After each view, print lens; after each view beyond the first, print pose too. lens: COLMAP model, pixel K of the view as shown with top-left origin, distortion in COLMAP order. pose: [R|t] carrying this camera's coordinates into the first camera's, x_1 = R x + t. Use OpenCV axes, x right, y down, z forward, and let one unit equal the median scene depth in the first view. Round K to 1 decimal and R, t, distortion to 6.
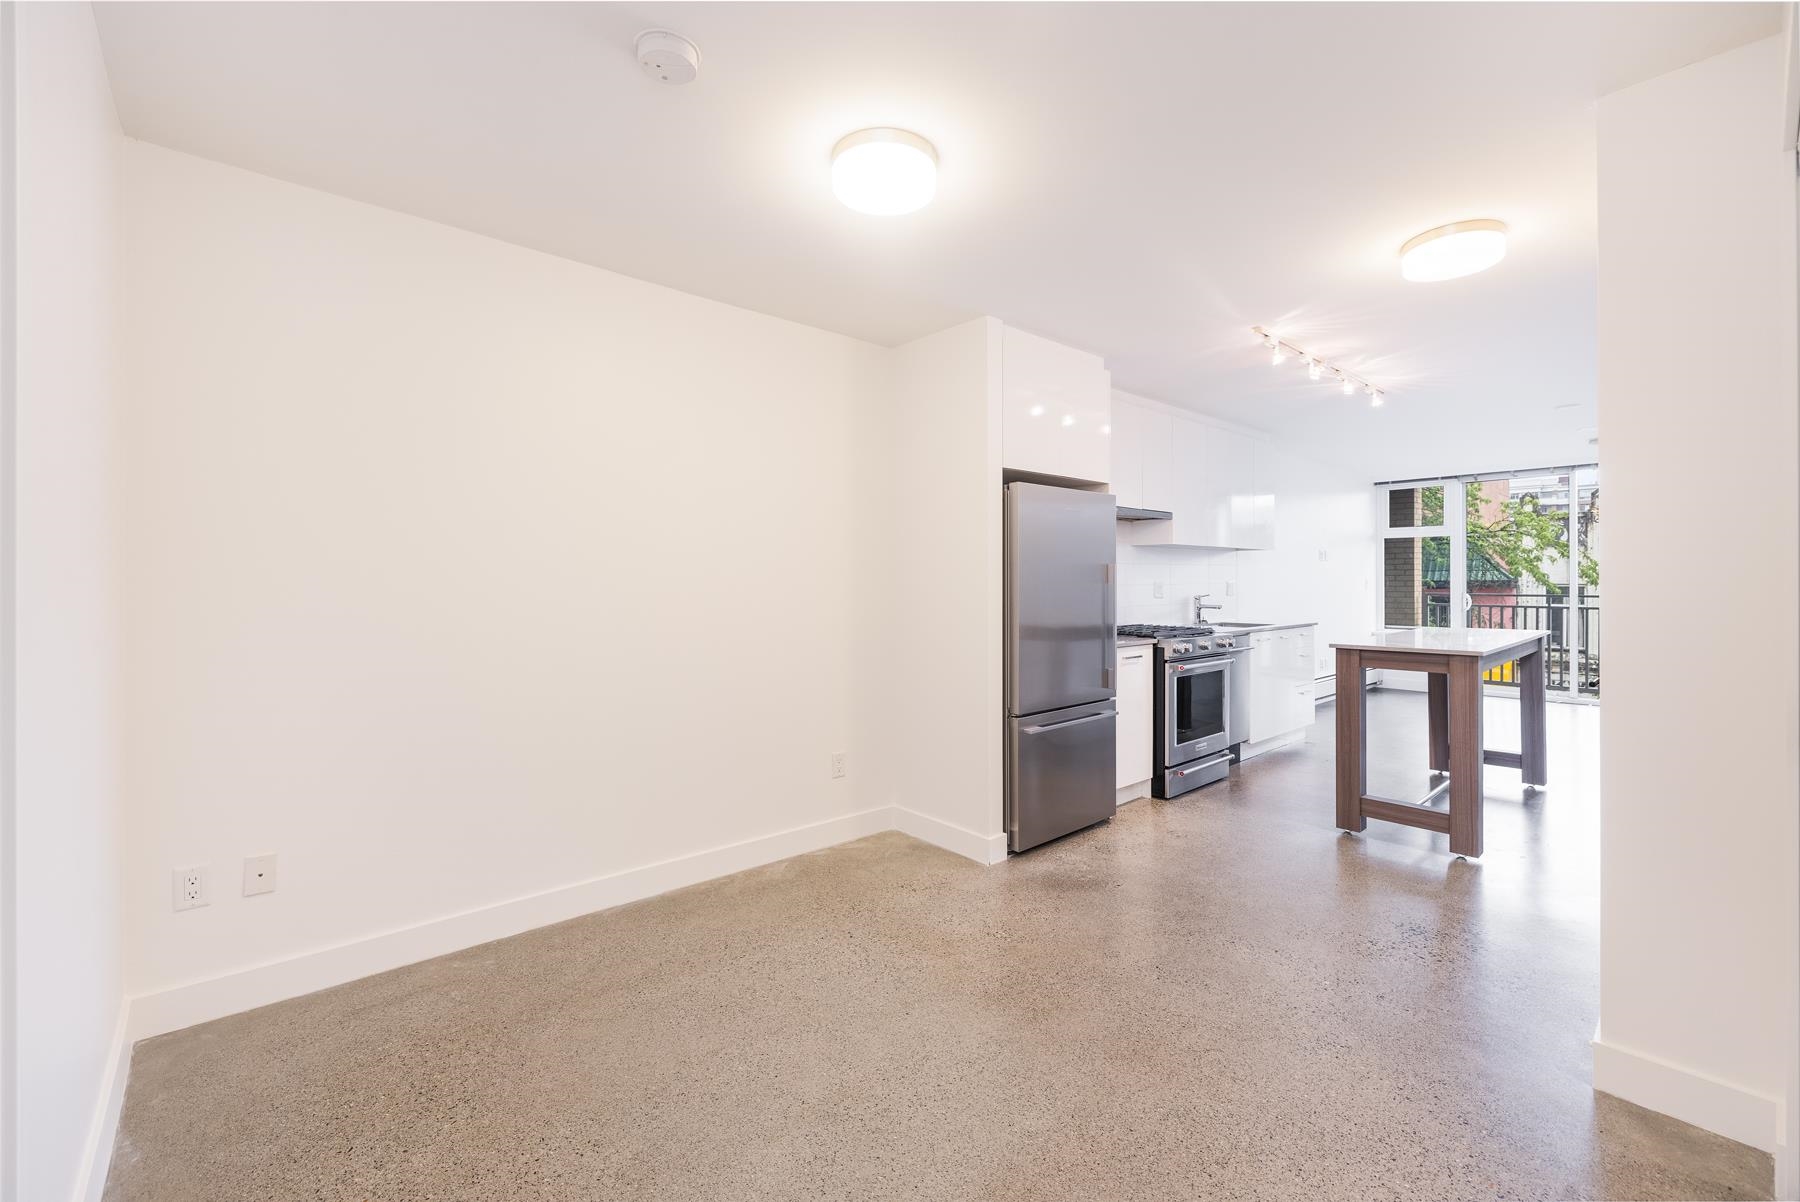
lens RADIAL K [[756.1, 0, 862.9], [0, 756.1, 576.0], [0, 0, 1]] dist [0.009873, -0.000152]
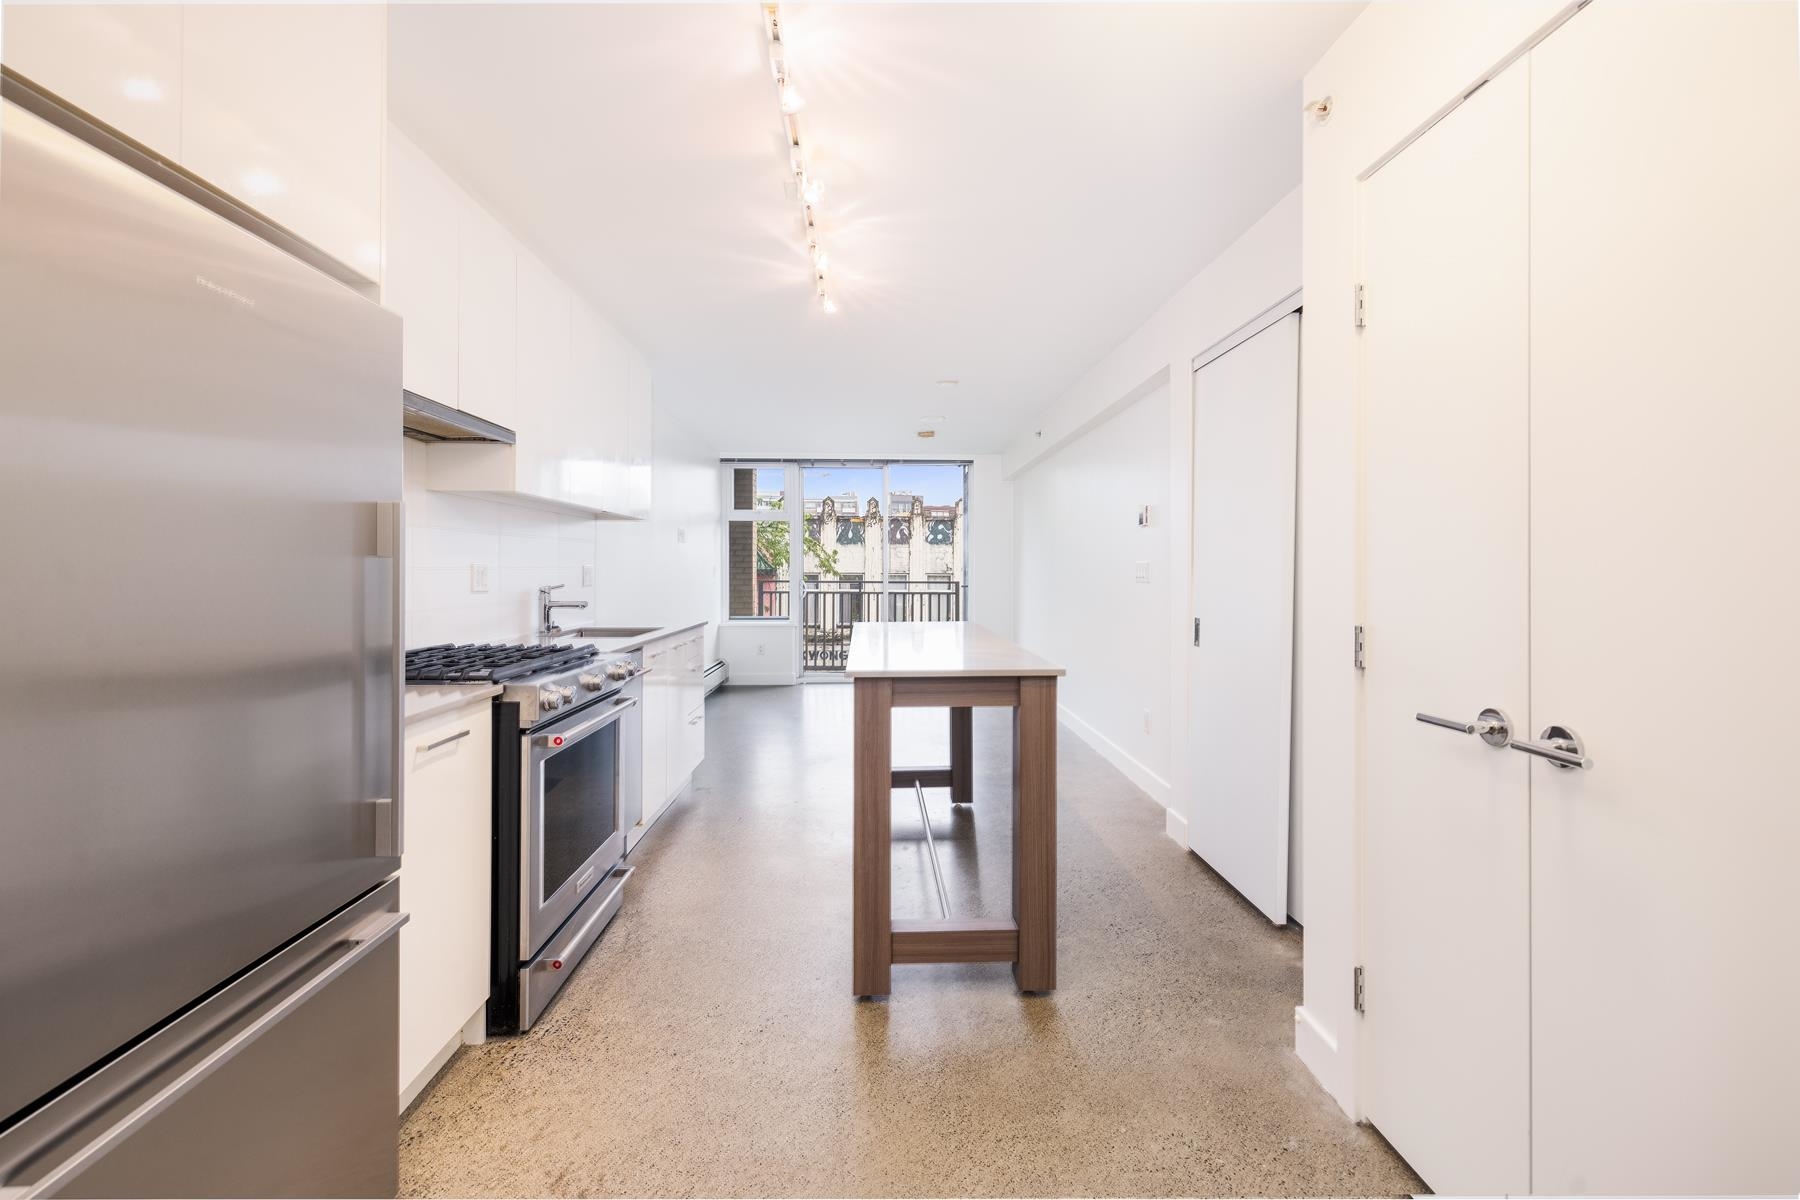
lens RADIAL K [[756.1, 0, 862.9], [0, 756.1, 575.0], [0, 0, 1]] dist [0.009873, -0.000152]
pose [[0.645528, -0.001801, 0.763734, 0.164752], [-0.007079, 0.999940, 0.008341, 0.010962], [-0.763704, -0.010791, 0.645477, 0.493079]]
